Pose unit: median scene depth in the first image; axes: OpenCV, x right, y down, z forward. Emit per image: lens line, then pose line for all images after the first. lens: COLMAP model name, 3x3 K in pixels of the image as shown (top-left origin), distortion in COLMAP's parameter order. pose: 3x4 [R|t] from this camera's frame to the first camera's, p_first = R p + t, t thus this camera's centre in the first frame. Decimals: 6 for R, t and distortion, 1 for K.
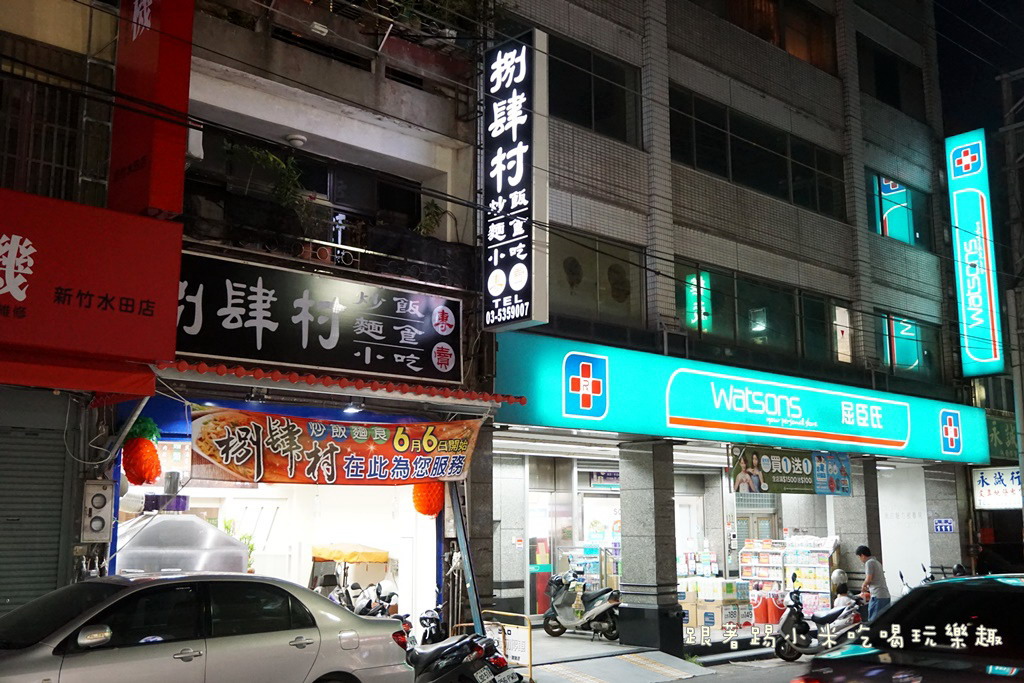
lens RADIAL K [[1079.3, 0, 511.8], [0, 1079.3, 341.9], [0, 0, 1]] dist [0.031693, 0.000000]
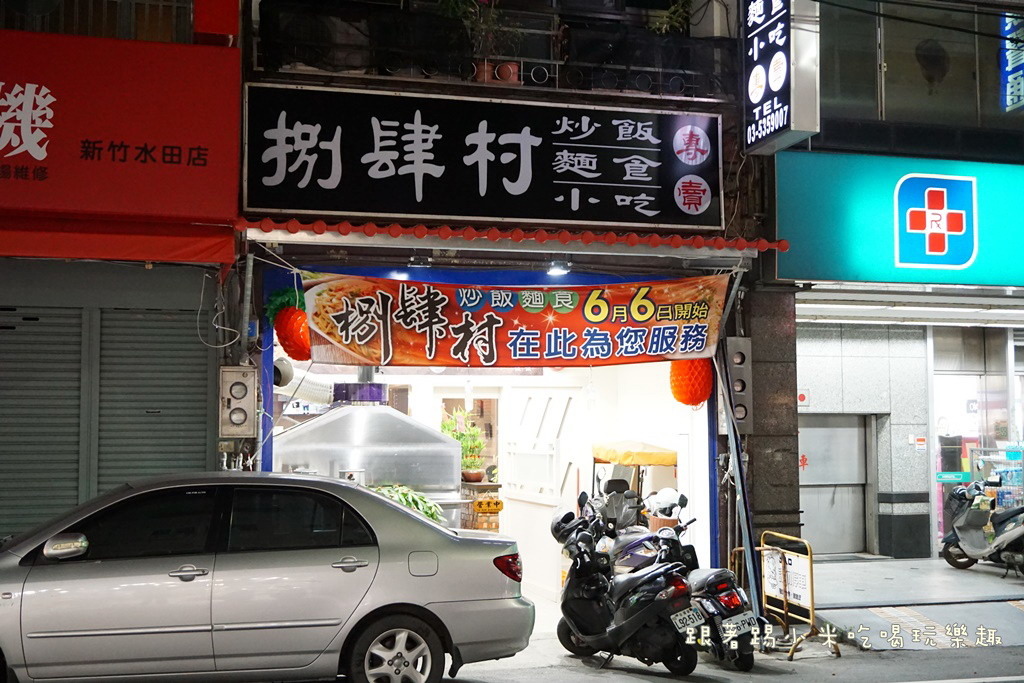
lens RADIAL K [[1240.9, 0, 512.0], [0, 1240.9, 340.5], [0, 0, 1]] dist [0.013631, 0.000000]
pose [[0.892629, -0.030313, -0.449771, 0.225294], [0.076308, 0.993498, 0.084486, 0.034926], [0.444286, -0.109736, 0.889139, 0.191738]]
